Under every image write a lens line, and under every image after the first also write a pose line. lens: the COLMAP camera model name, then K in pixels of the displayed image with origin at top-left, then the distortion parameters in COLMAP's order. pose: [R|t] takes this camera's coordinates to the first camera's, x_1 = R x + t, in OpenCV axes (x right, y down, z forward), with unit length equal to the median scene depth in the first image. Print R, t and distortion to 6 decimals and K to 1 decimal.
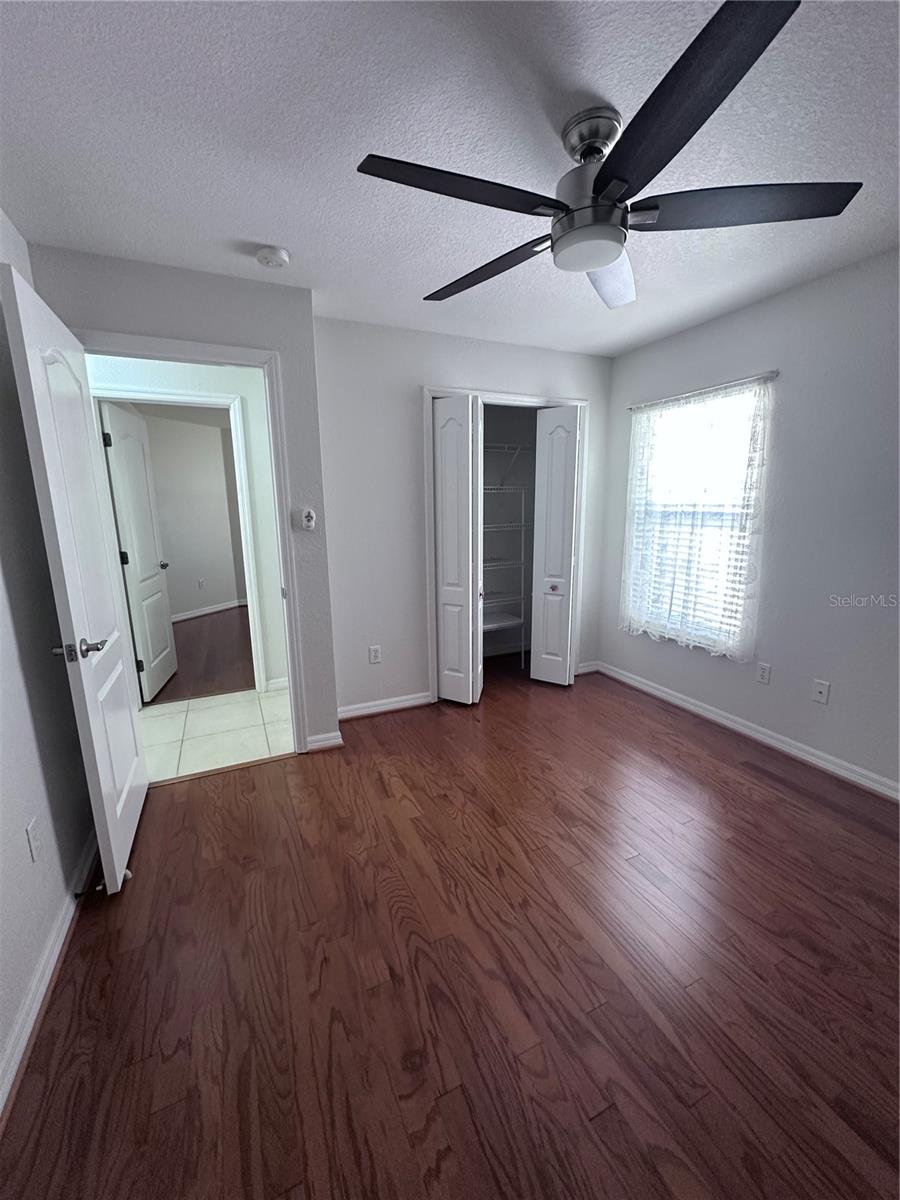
lens RADIAL K [[476.7, 0, 445.1], [0, 476.7, 598.6], [0, 0, 1]] dist [-0.003687, 0.000227]
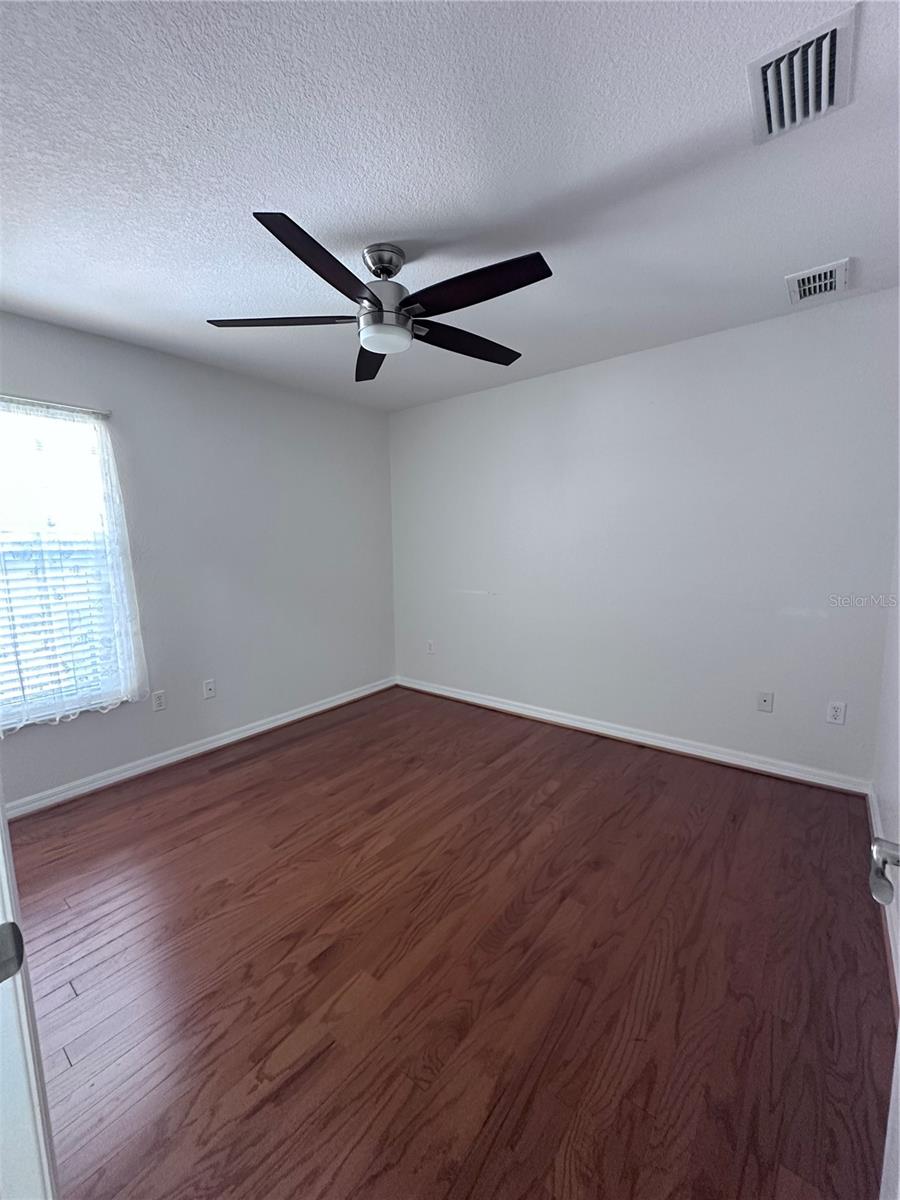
lens RADIAL K [[476.7, 0, 447.8], [0, 476.7, 600.3], [0, 0, 1]] dist [-0.003687, 0.000227]
pose [[-0.449057, -0.092567, 0.888695, -0.687200], [0.197248, 0.959810, 0.199643, -0.181280], [-0.871459, 0.264944, -0.412751, 1.071160]]
